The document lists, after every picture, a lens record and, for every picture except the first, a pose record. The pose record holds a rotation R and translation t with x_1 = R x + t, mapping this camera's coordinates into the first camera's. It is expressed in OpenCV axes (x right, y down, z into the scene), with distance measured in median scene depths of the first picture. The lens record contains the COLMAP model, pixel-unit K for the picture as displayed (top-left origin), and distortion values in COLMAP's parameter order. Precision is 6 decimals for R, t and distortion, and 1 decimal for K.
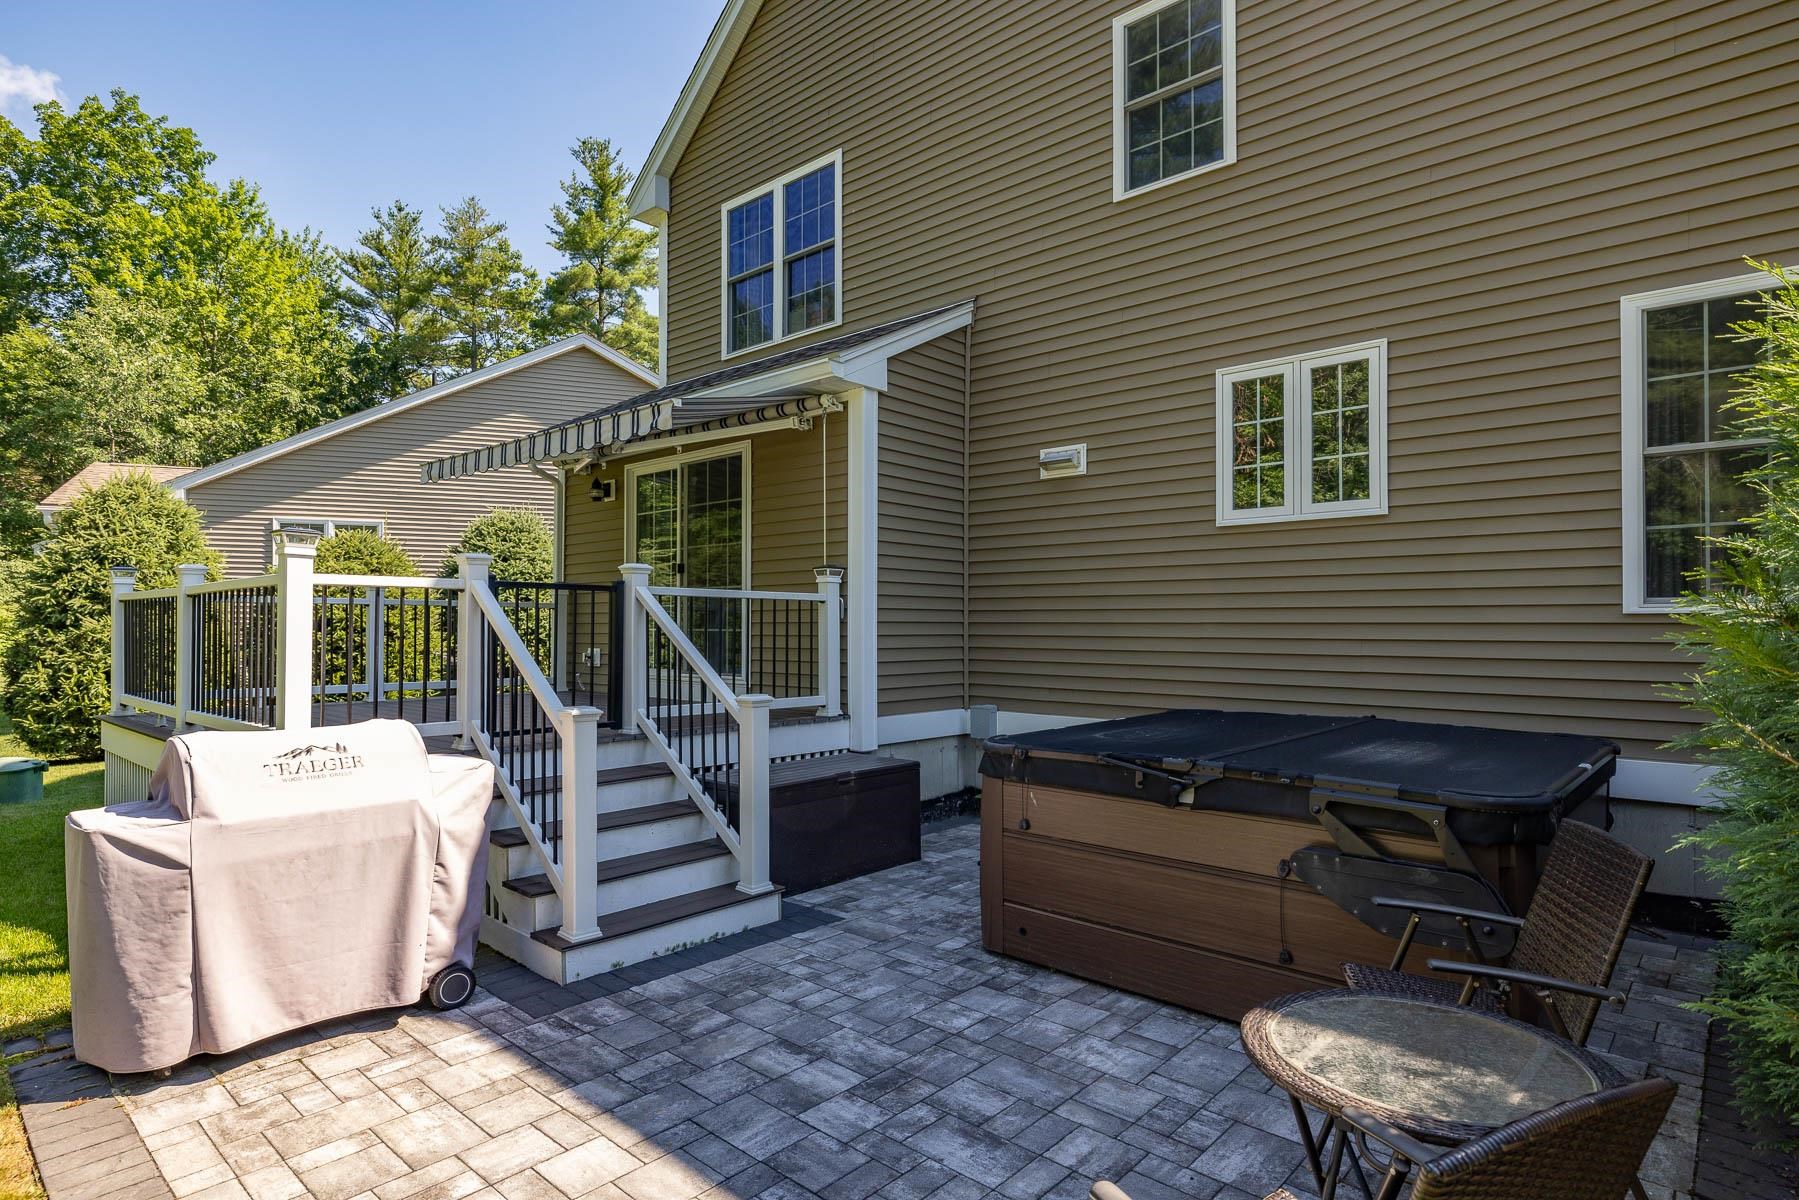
lens RADIAL K [[890.8, 0, 927.2], [0, 890.8, 599.0], [0, 0, 1]] dist [-0.002566, 0.002170]
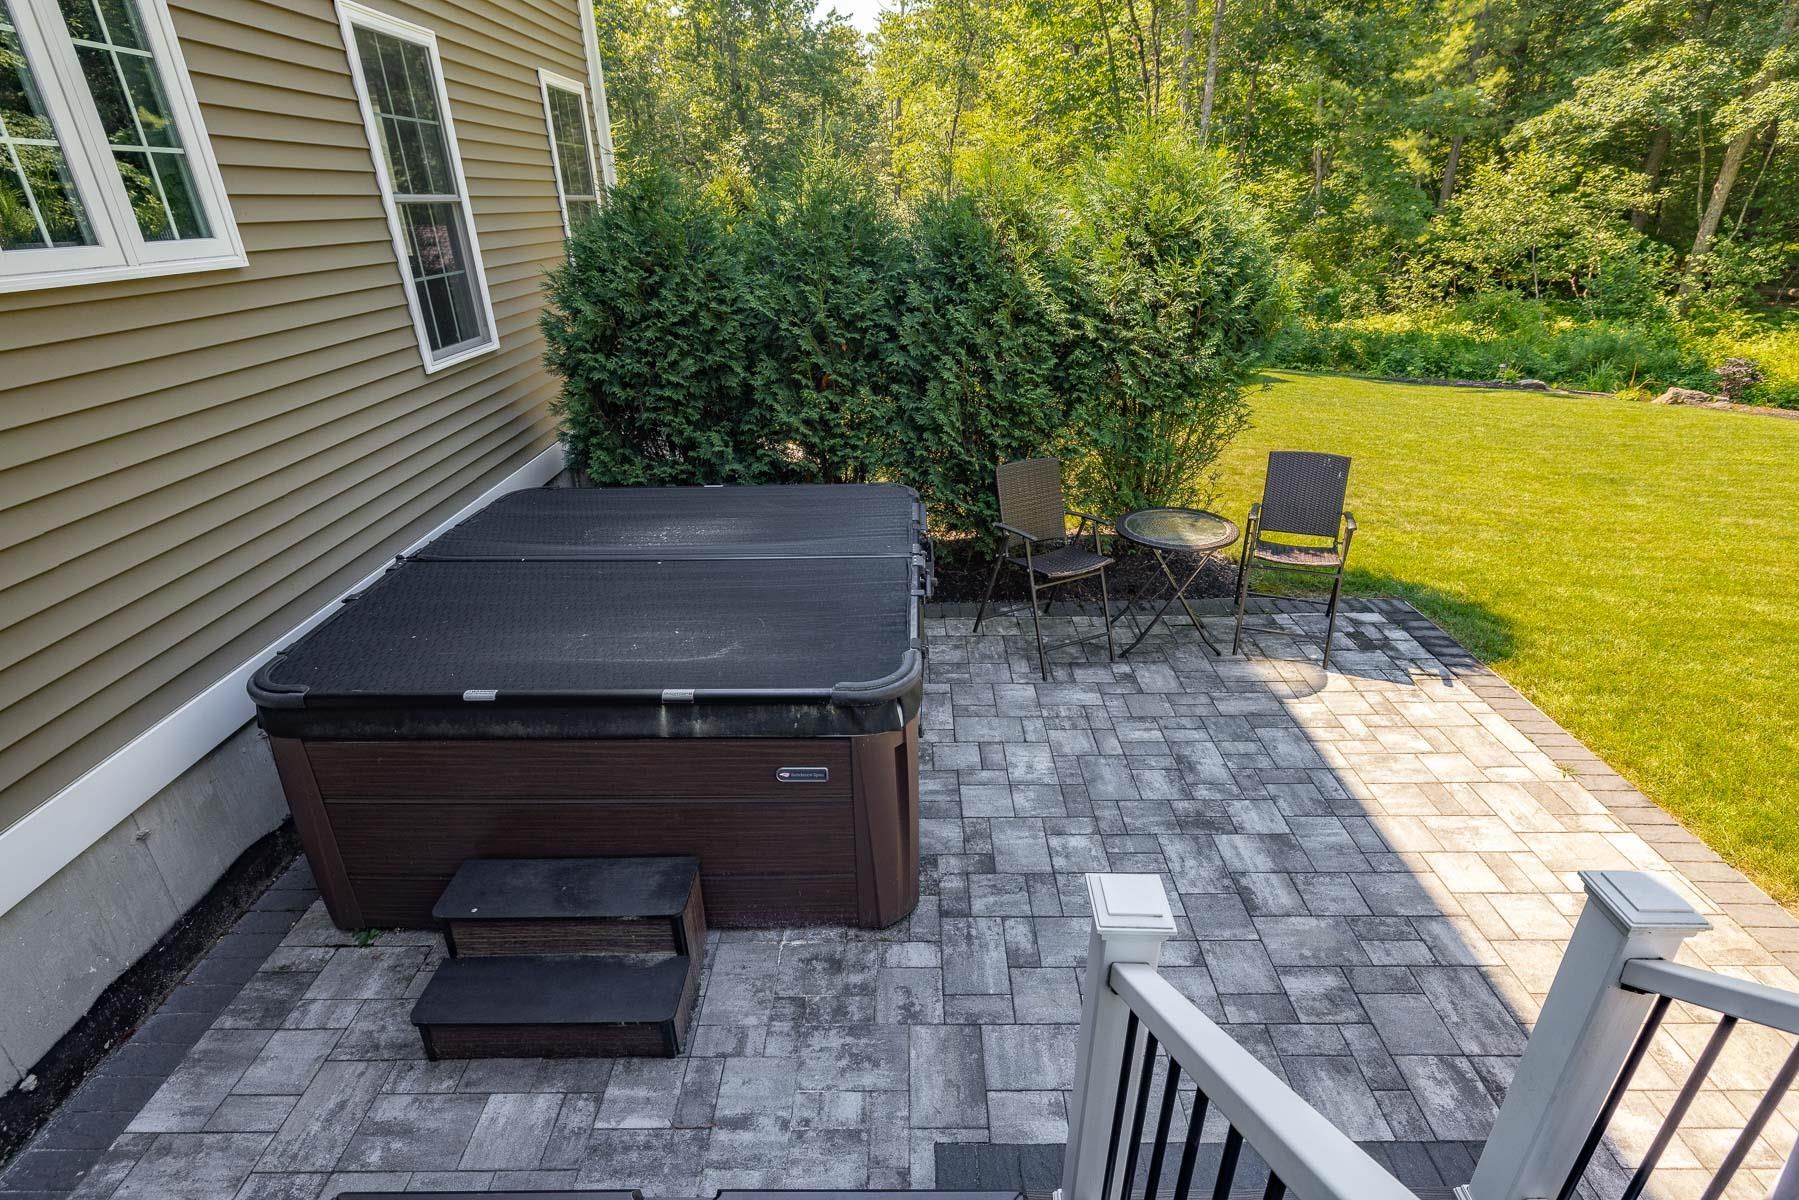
lens RADIAL K [[860.3, 0, 898.6], [0, 860.3, 601.2], [0, 0, 1]] dist [-0.000533, 0.000670]
pose [[-0.626249, -0.318650, 0.711530, -0.329115], [-0.000742, 0.912902, 0.408178, -0.144884], [-0.779623, 0.255093, -0.571940, 1.186011]]
